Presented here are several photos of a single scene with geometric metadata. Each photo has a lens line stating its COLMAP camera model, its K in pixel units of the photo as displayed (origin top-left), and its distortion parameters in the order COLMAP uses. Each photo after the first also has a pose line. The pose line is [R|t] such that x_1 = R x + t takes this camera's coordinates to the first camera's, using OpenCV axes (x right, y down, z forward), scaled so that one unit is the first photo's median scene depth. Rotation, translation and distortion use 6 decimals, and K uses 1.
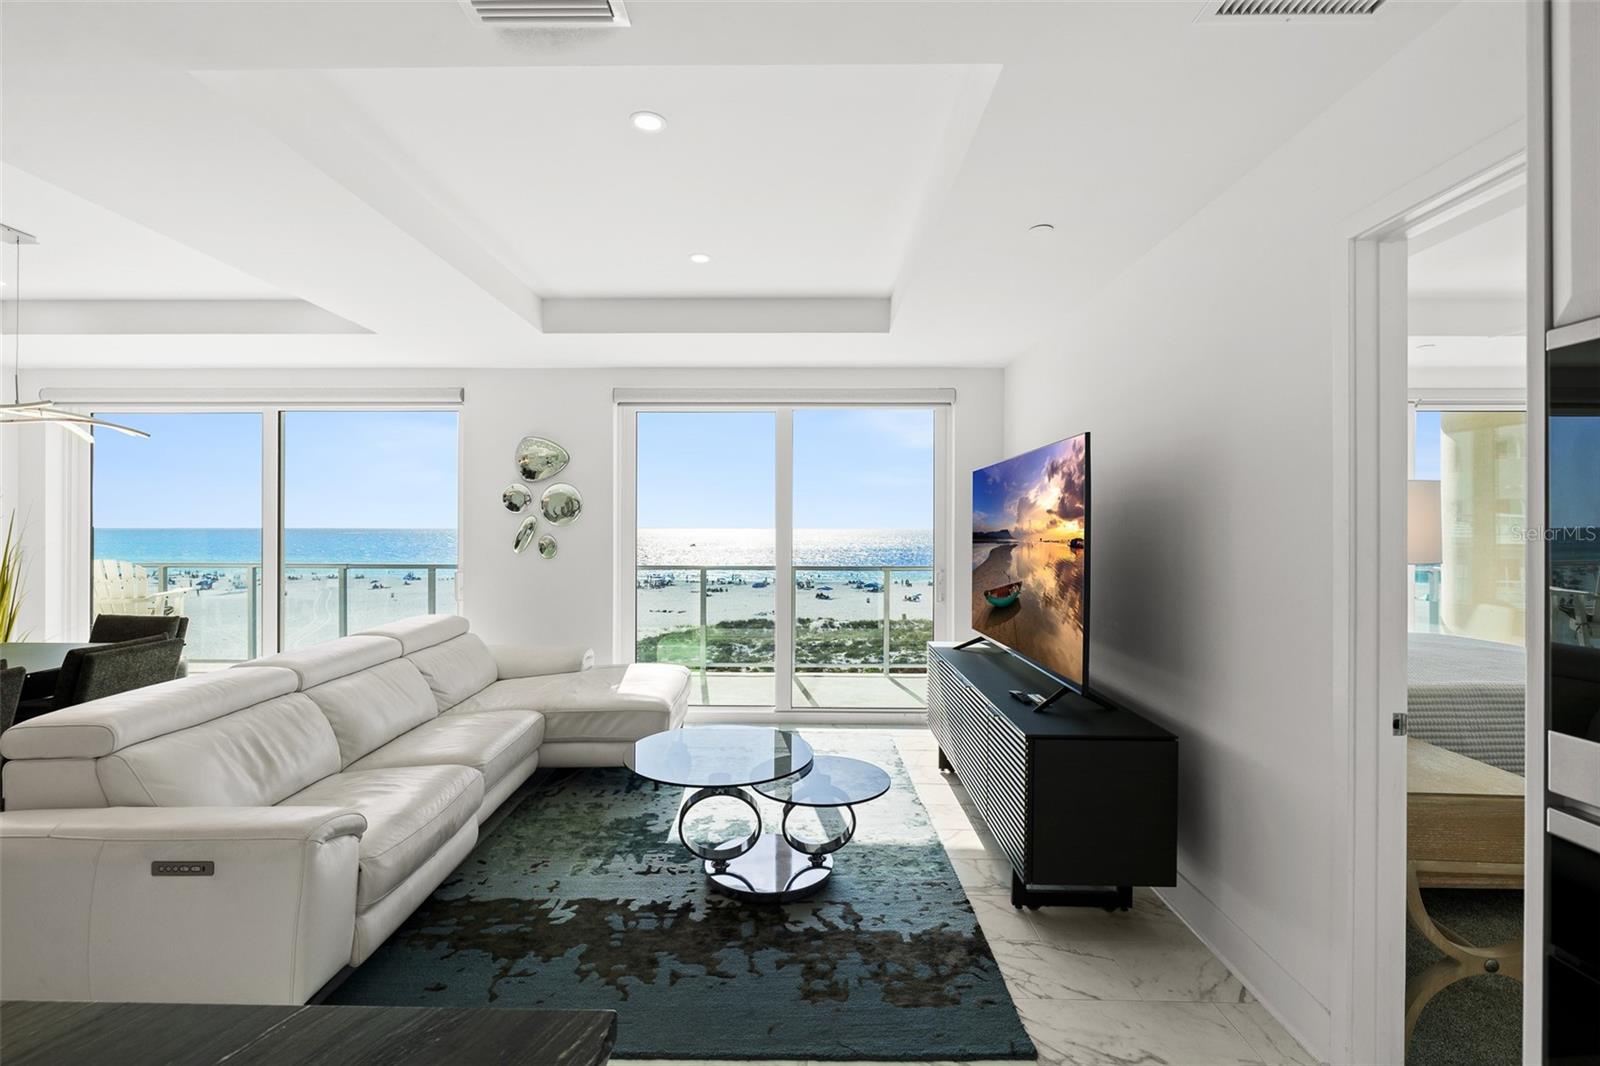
lens RADIAL K [[721.4, 0, 798.4], [0, 721.4, 526.5], [0, 0, 1]] dist [-0.005908, 0.001140]
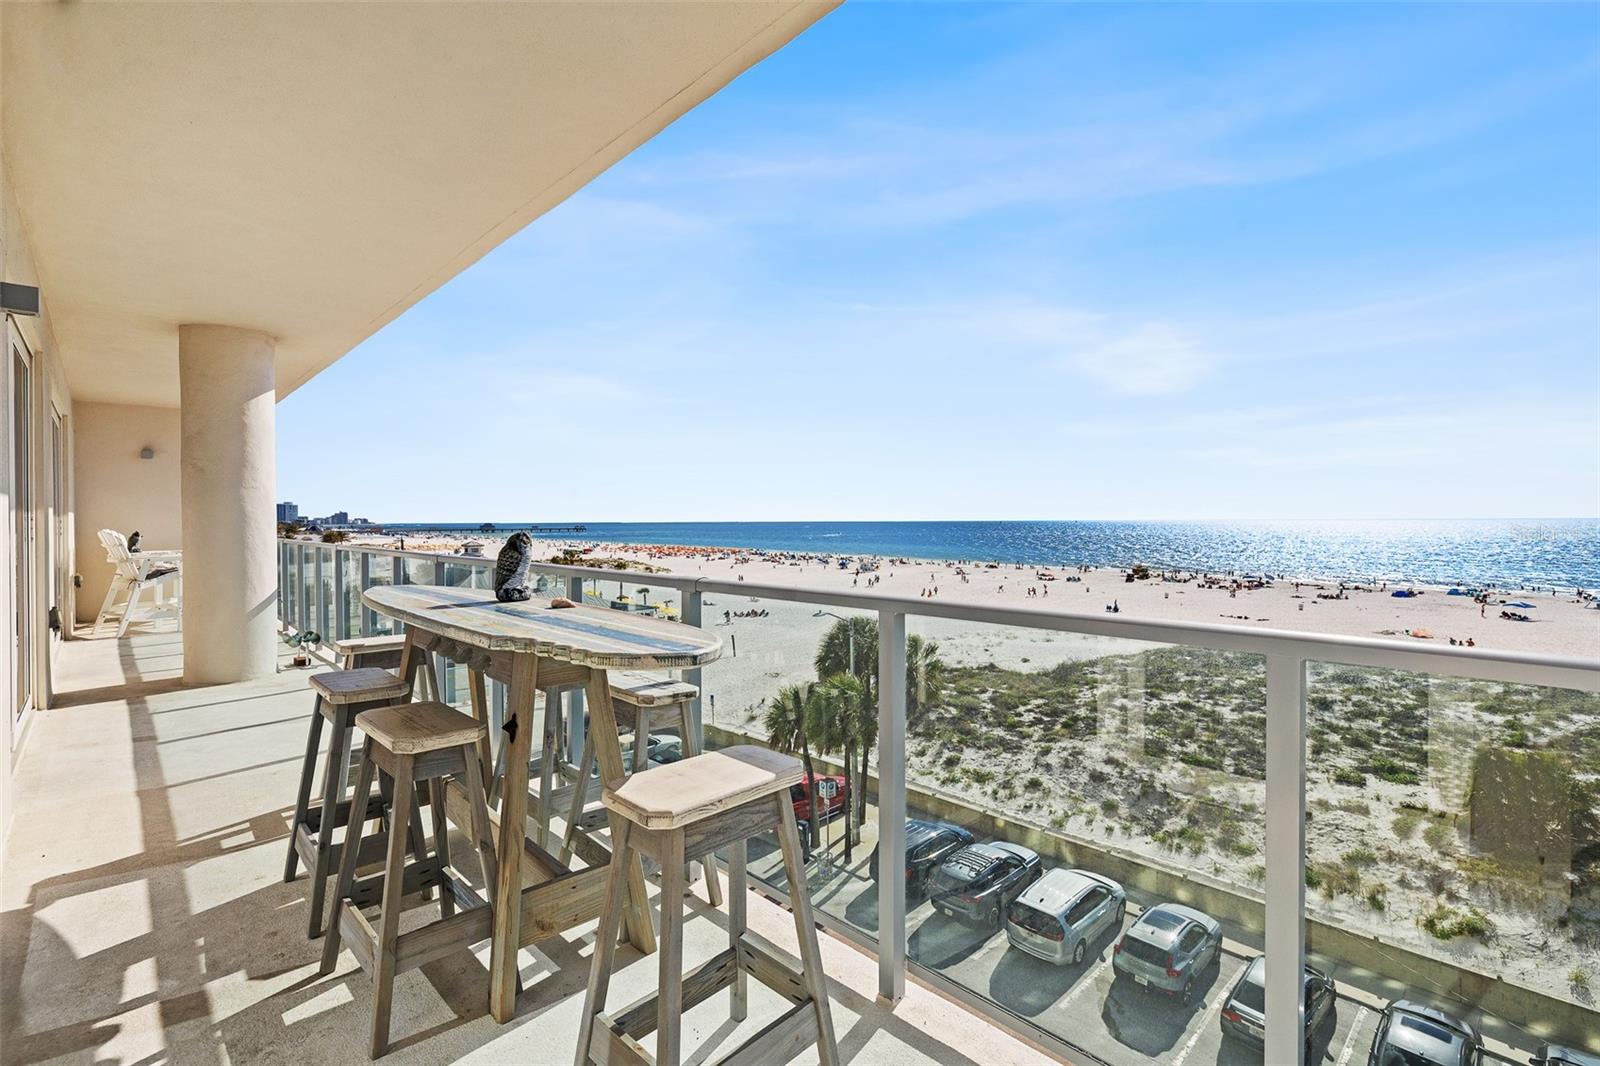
lens RADIAL K [[721.4, 0, 797.5], [0, 721.4, 526.6], [0, 0, 1]] dist [-0.005908, 0.001140]
pose [[0.698130, -0.000083, -0.715971, 1.677538], [0.007938, 0.999939, 0.007624, 0.061893], [0.715927, -0.011006, 0.698089, 1.612610]]
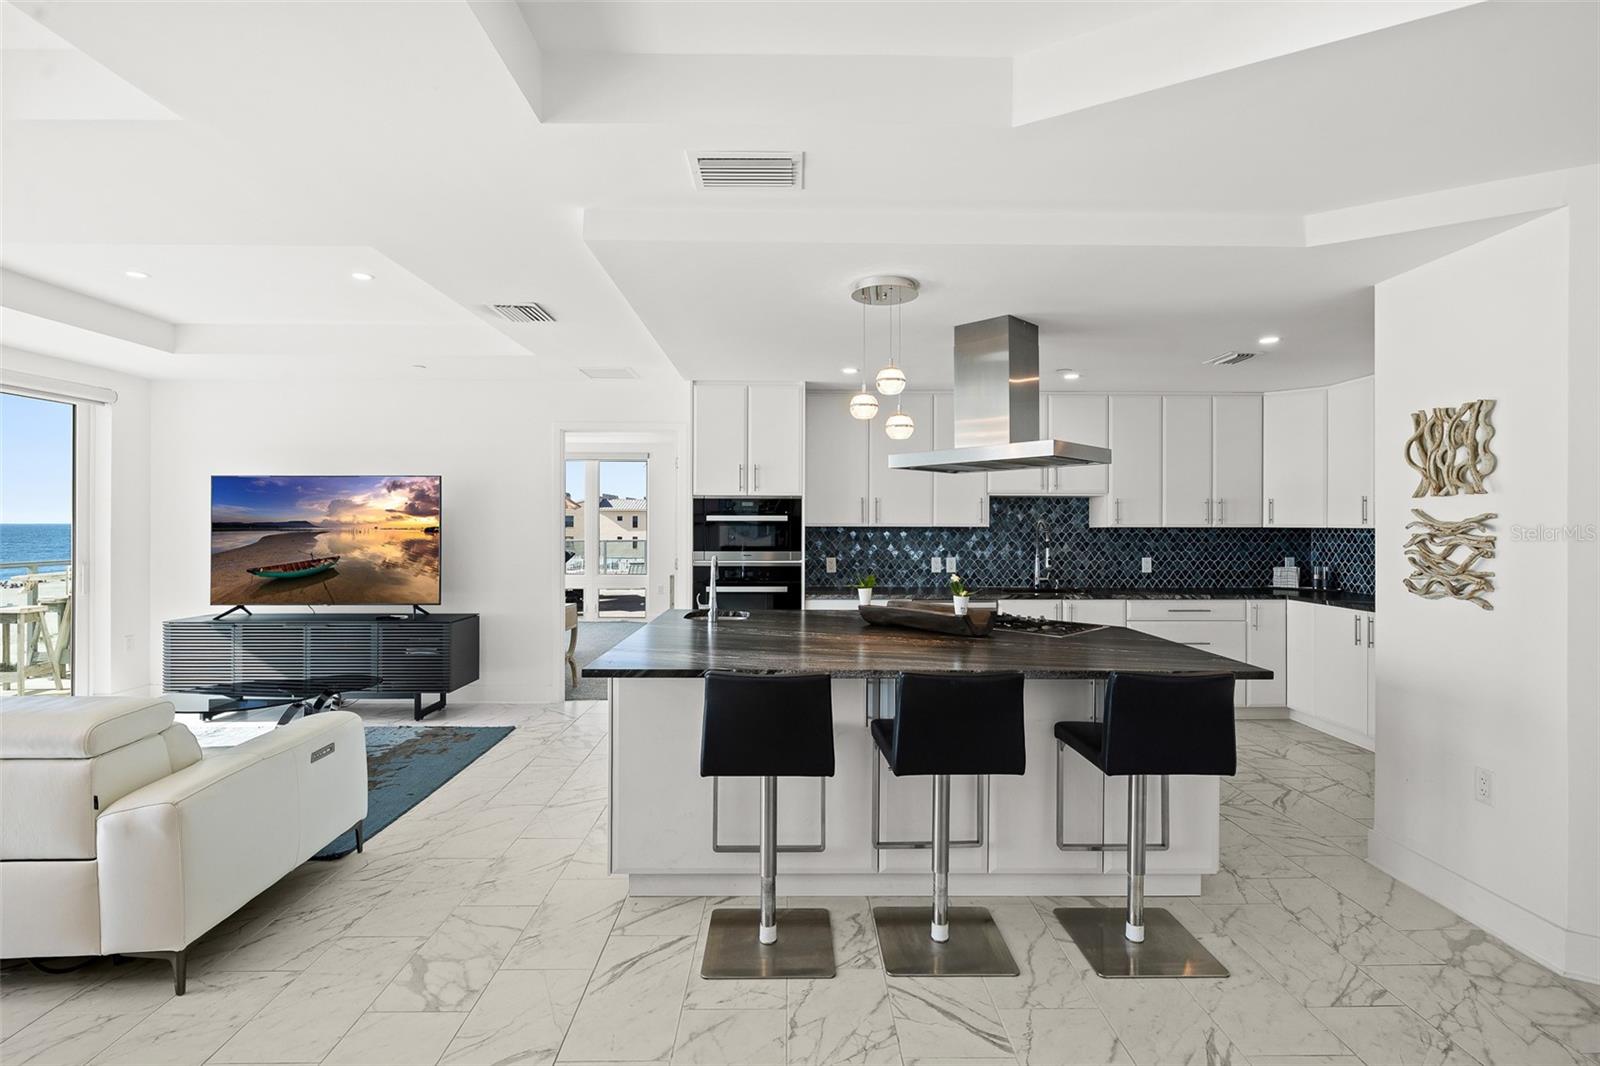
lens RADIAL K [[759.3, 0, 797.0], [0, 759.3, 523.2], [0, 0, 1]] dist [-0.006275, -0.000382]
pose [[-0.023270, -0.002774, 0.999725, -1.324663], [-0.004054, 0.999988, 0.002680, -0.003853], [-0.999721, -0.003990, -0.023281, 0.030097]]
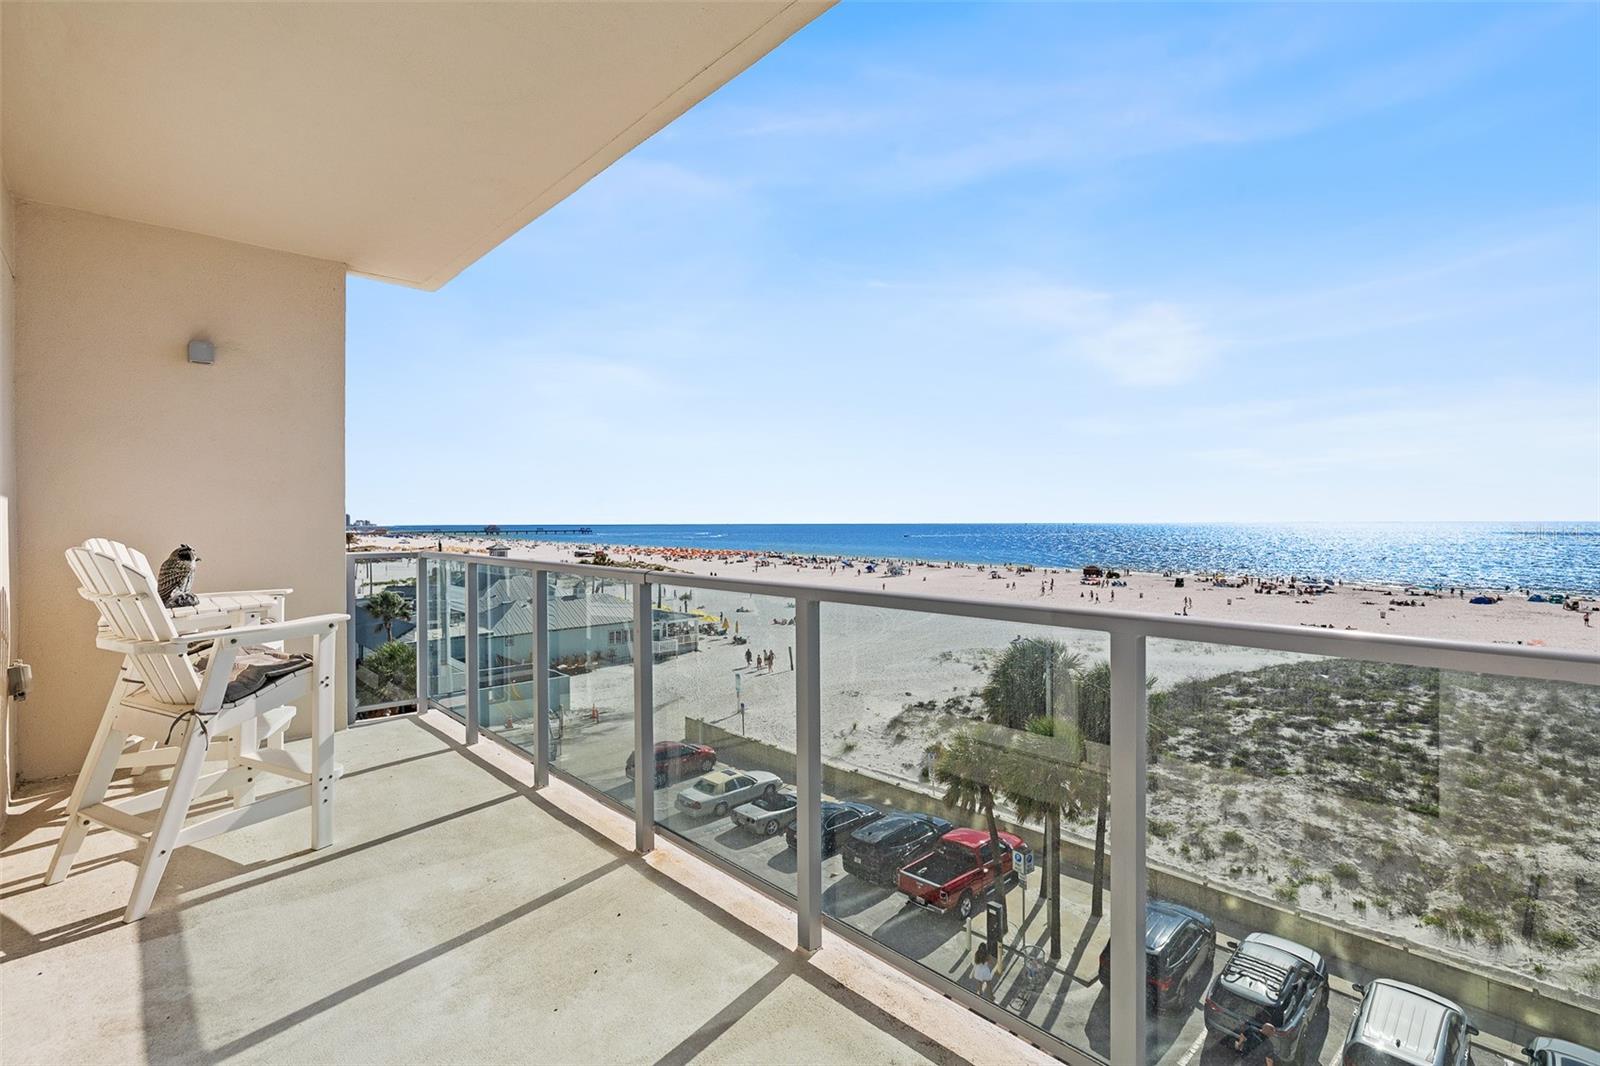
lens RADIAL K [[721.4, 0, 803.7], [0, 721.4, 529.9], [0, 0, 1]] dist [-0.005908, 0.001140]
pose [[0.698851, 0.001424, -0.715266, -0.663004], [0.007441, 0.999929, 0.009260, 0.059070], [0.715229, -0.011793, 0.698791, 1.640987]]
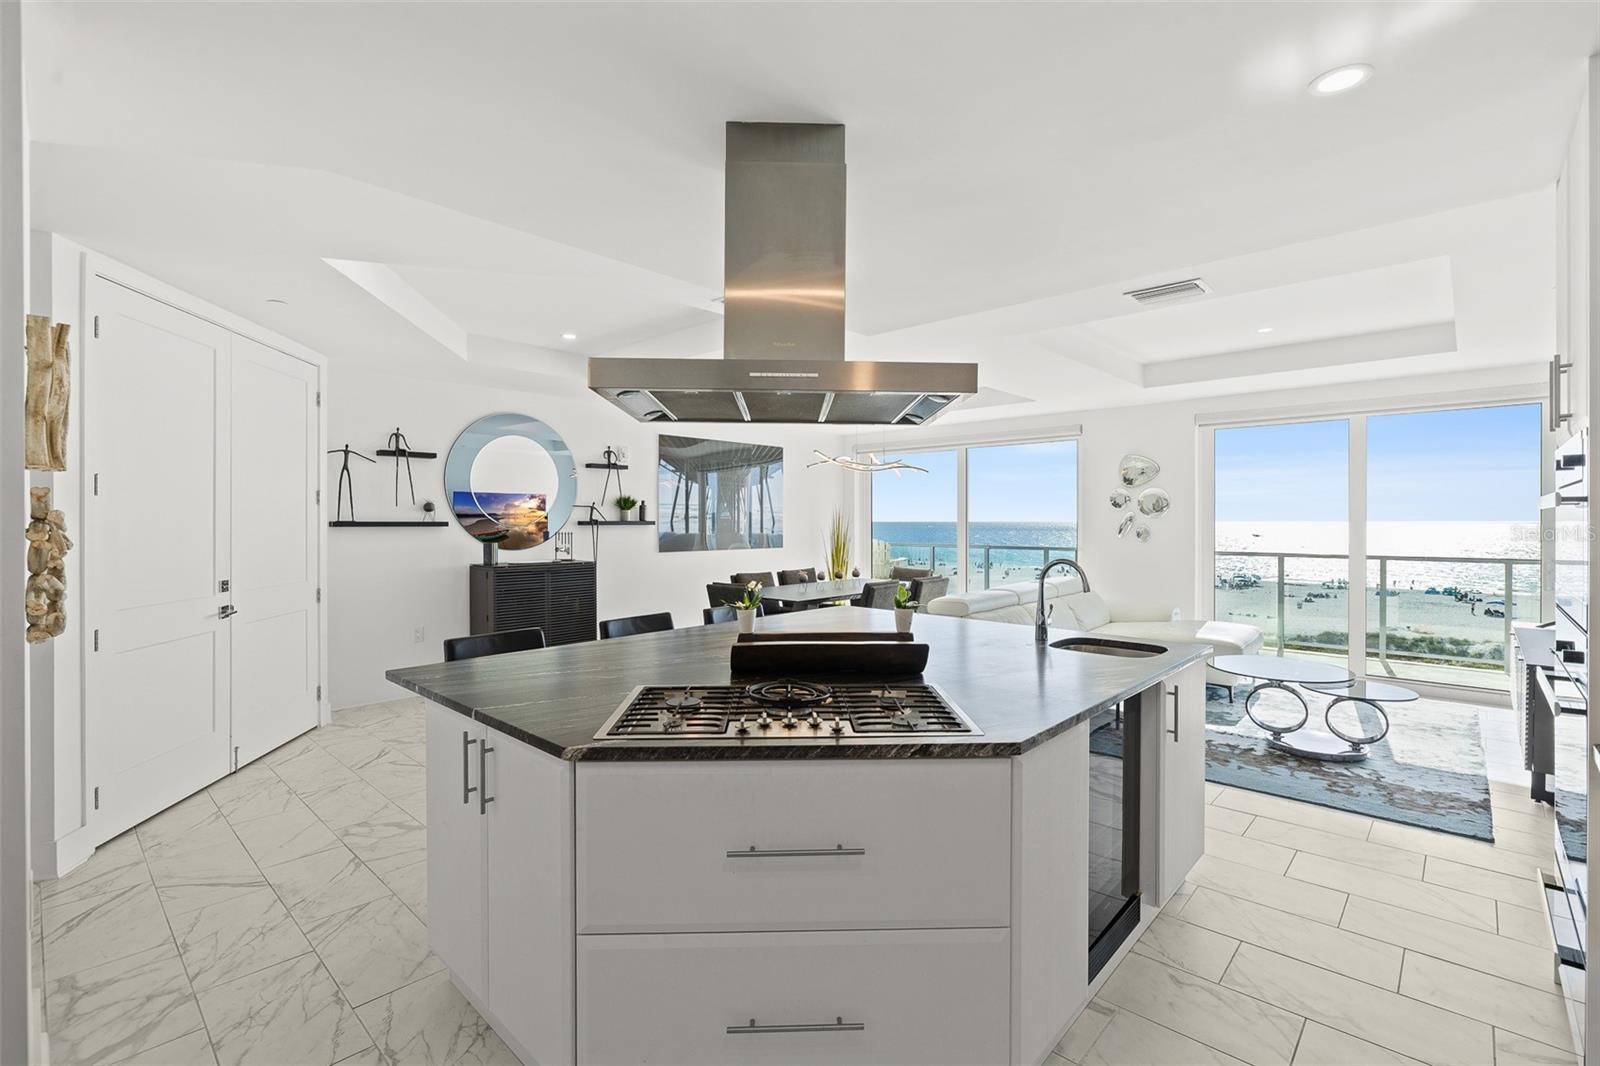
lens RADIAL K [[721.4, 0, 798.0], [0, 721.4, 523.6], [0, 0, 1]] dist [-0.005908, 0.001140]
pose [[0.736640, -0.000816, -0.676284, 0.148730], [0.004160, 0.999986, 0.003325, 0.003004], [0.676272, -0.005263, 0.736633, -0.689906]]
